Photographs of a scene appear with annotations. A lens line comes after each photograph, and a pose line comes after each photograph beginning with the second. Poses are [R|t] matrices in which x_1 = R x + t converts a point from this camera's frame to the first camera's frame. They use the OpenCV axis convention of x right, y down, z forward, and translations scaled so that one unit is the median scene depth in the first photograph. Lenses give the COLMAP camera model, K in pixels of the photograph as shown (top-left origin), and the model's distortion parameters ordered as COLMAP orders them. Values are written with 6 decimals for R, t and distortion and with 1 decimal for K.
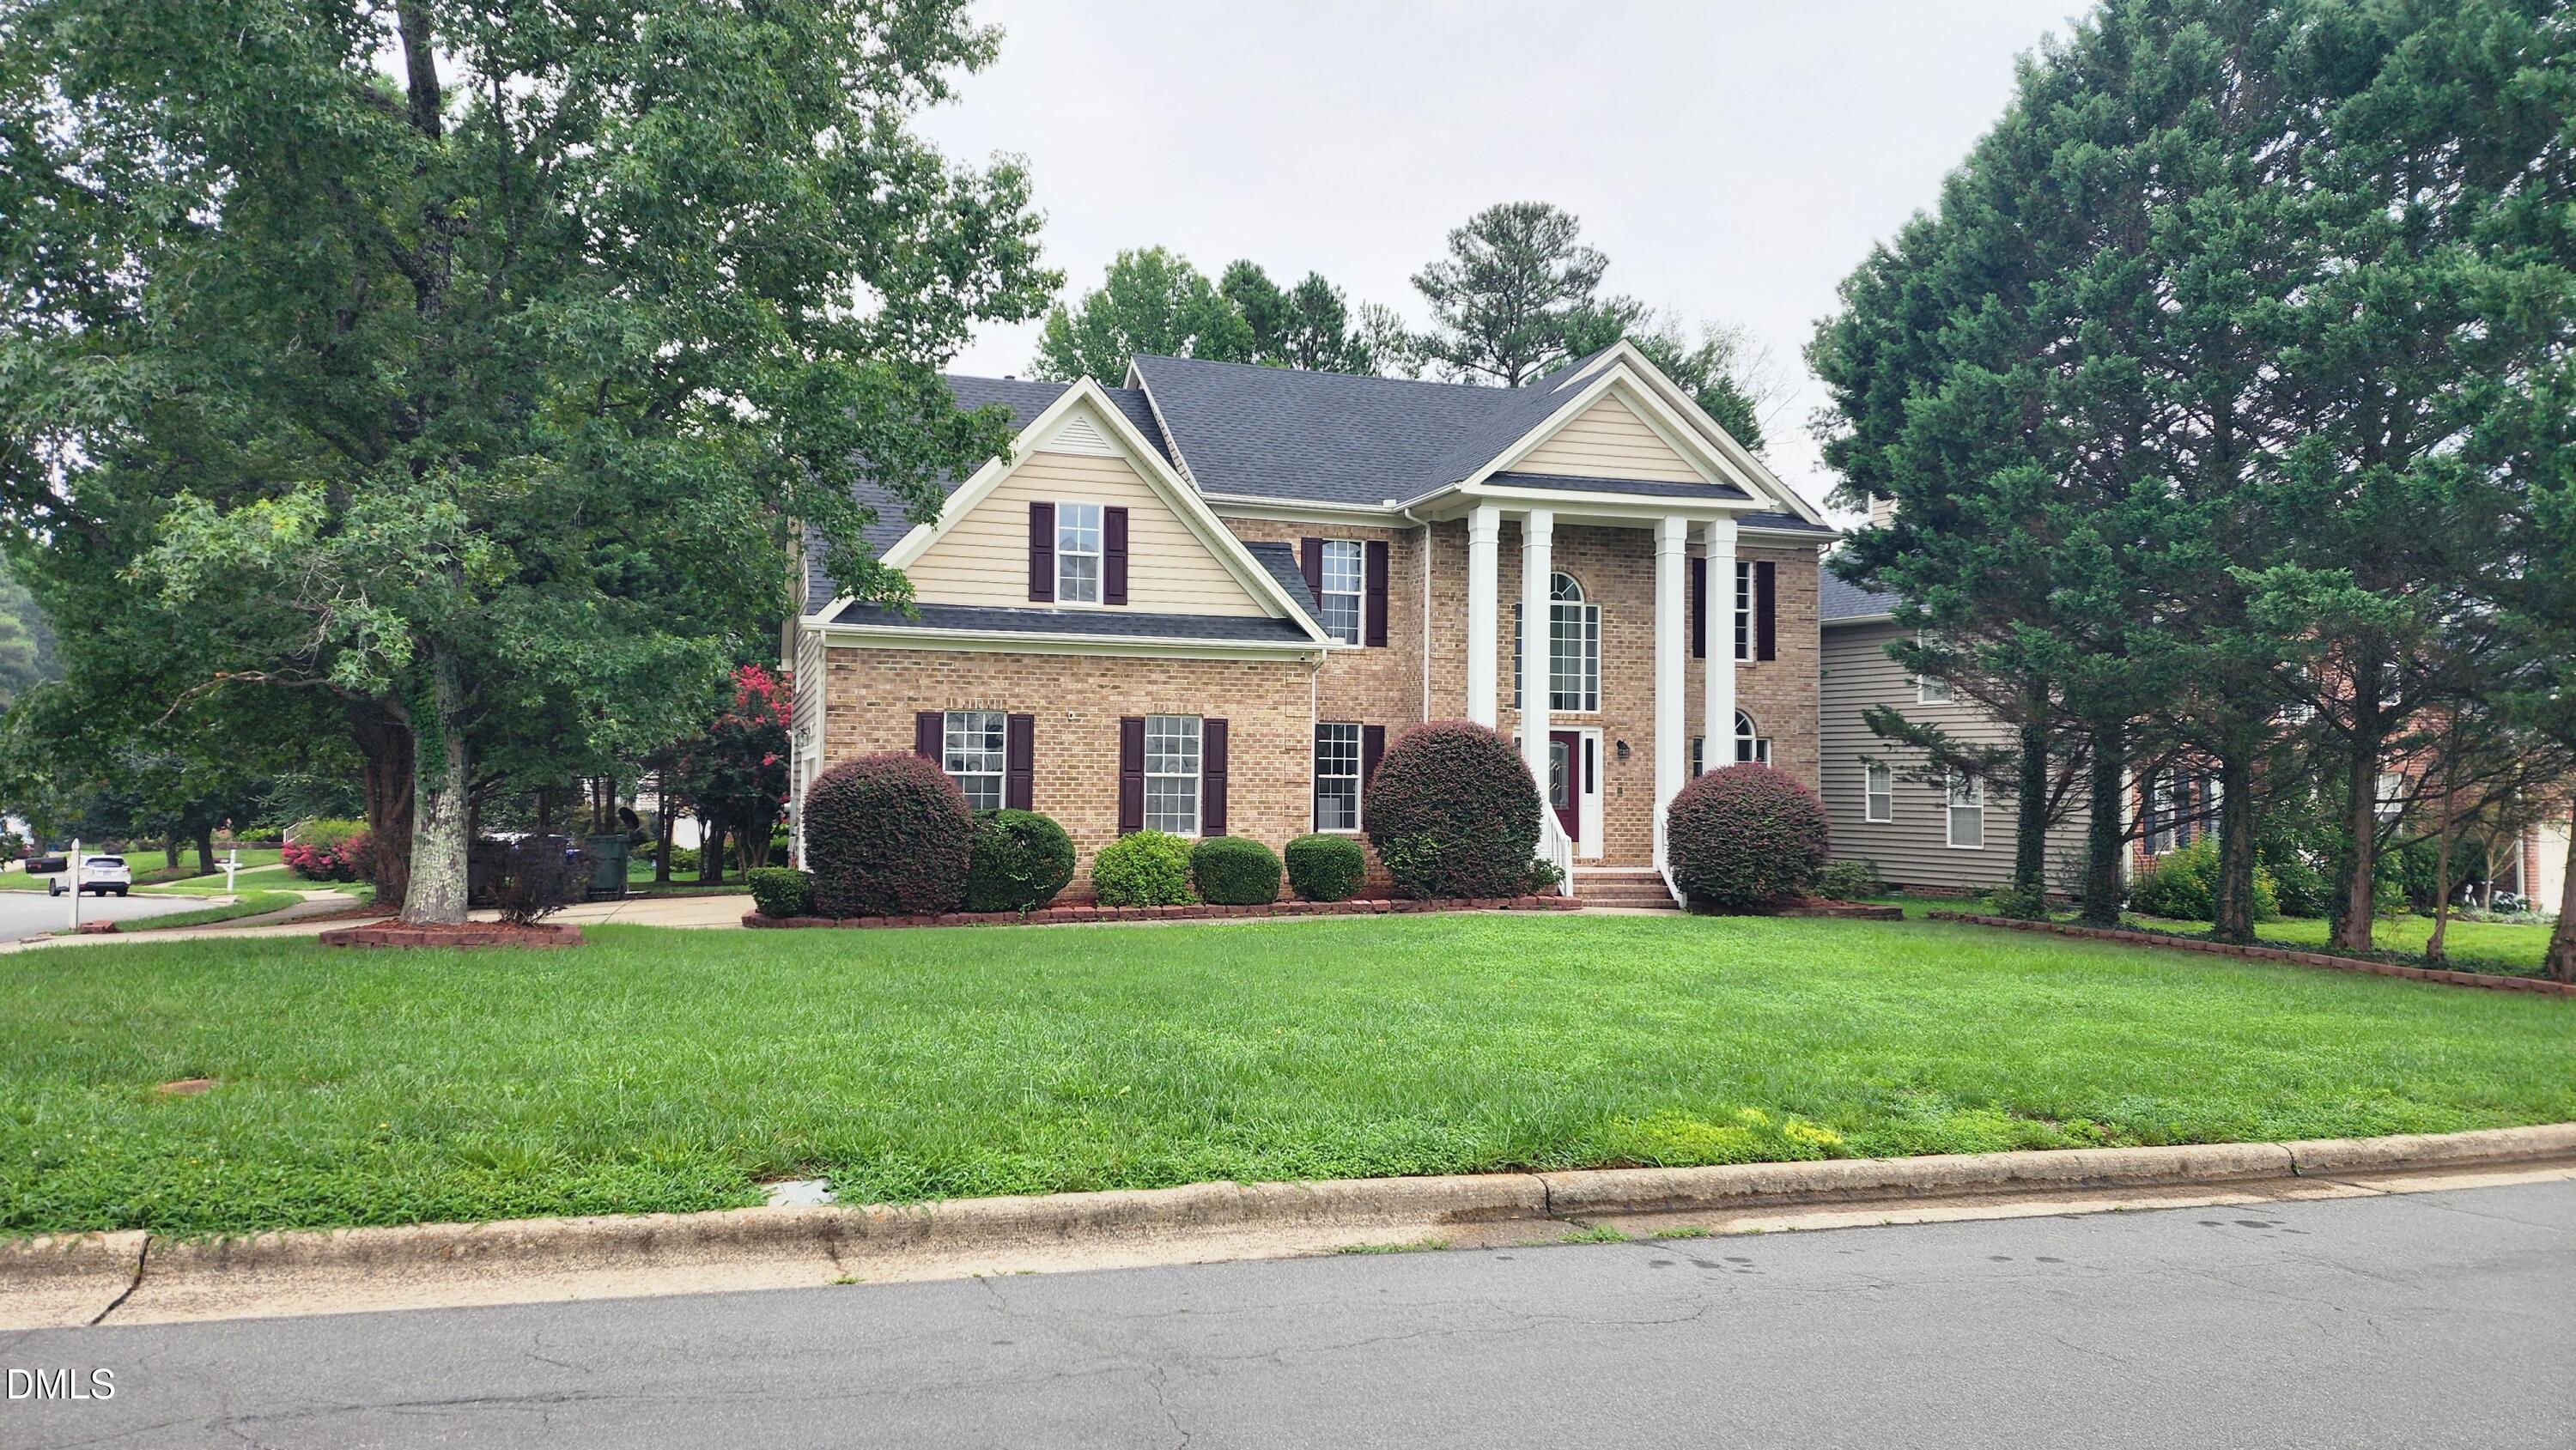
lens RADIAL K [[1760.2, 0, 1288.0], [0, 1760.2, 725.0], [0, 0, 1]] dist [0.101700, -0.095403]
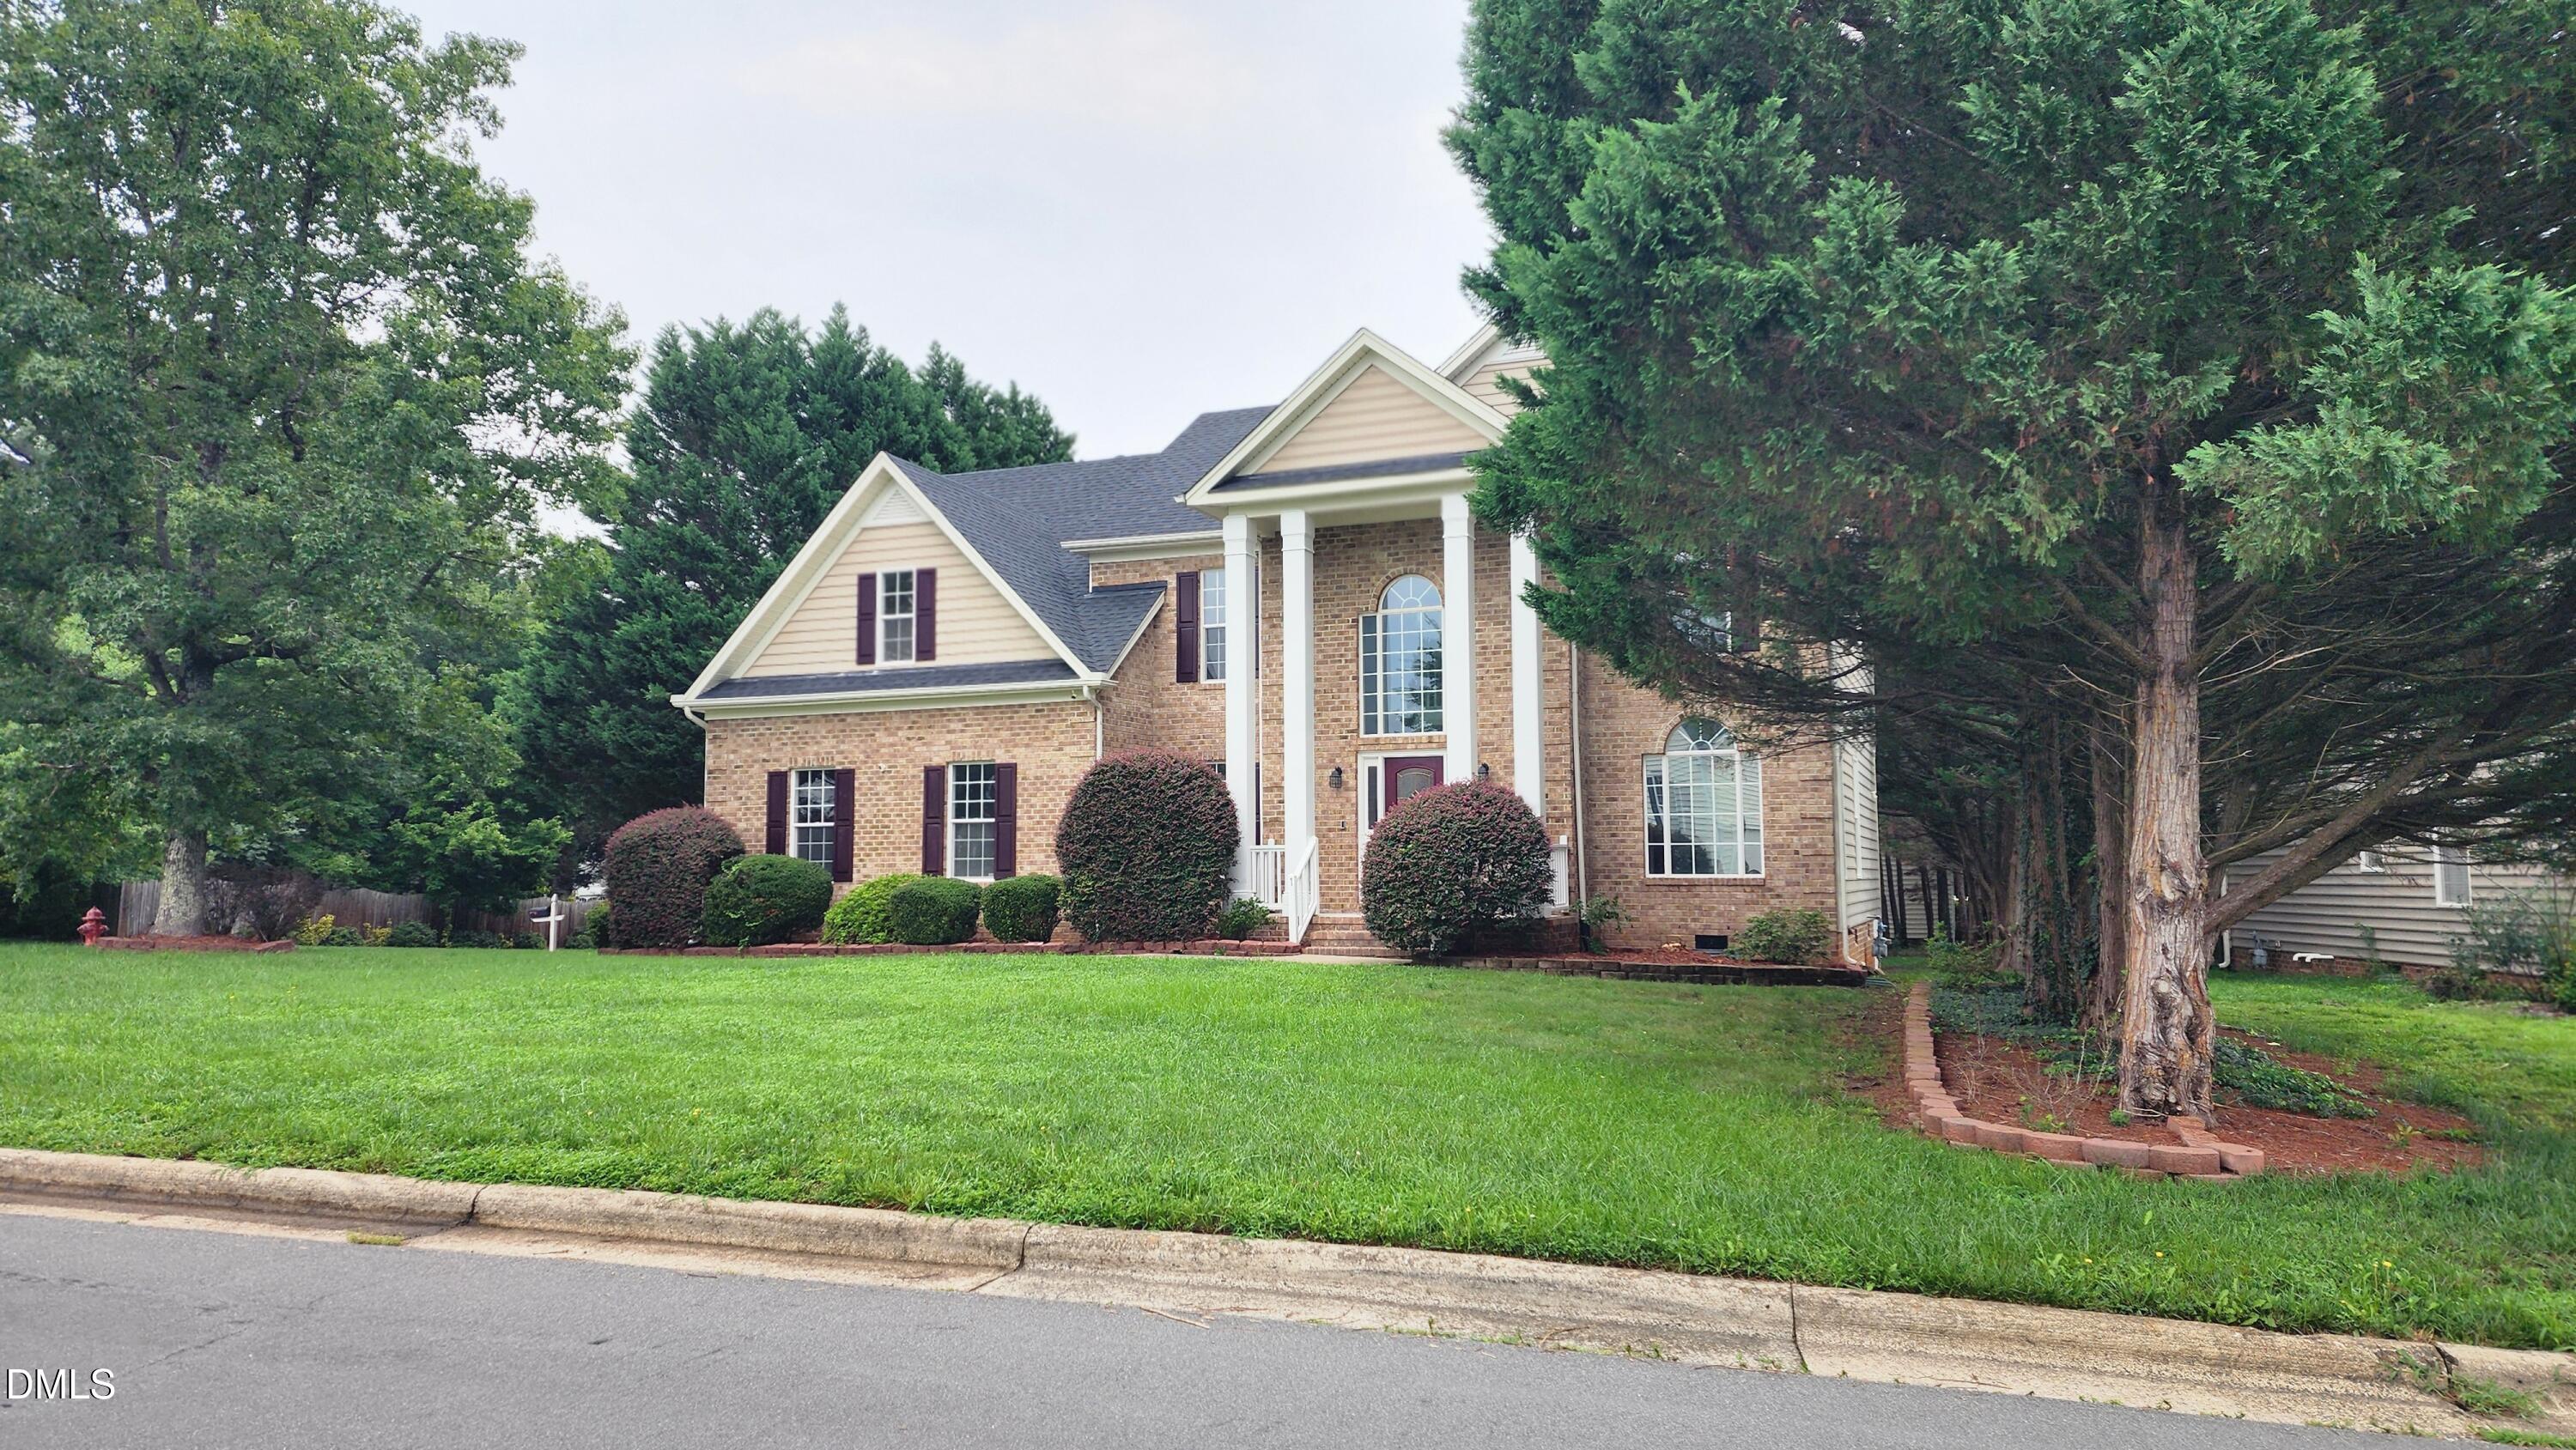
lens RADIAL K [[1754.0, 0, 1264.6], [0, 1754.0, 732.2], [0, 0, 1]] dist [0.097045, -0.088874]
pose [[0.754412, -0.068410, -0.652827, 0.740701], [0.035567, 0.997354, -0.063411, 0.048544], [0.655437, 0.024618, 0.754848, 0.338197]]
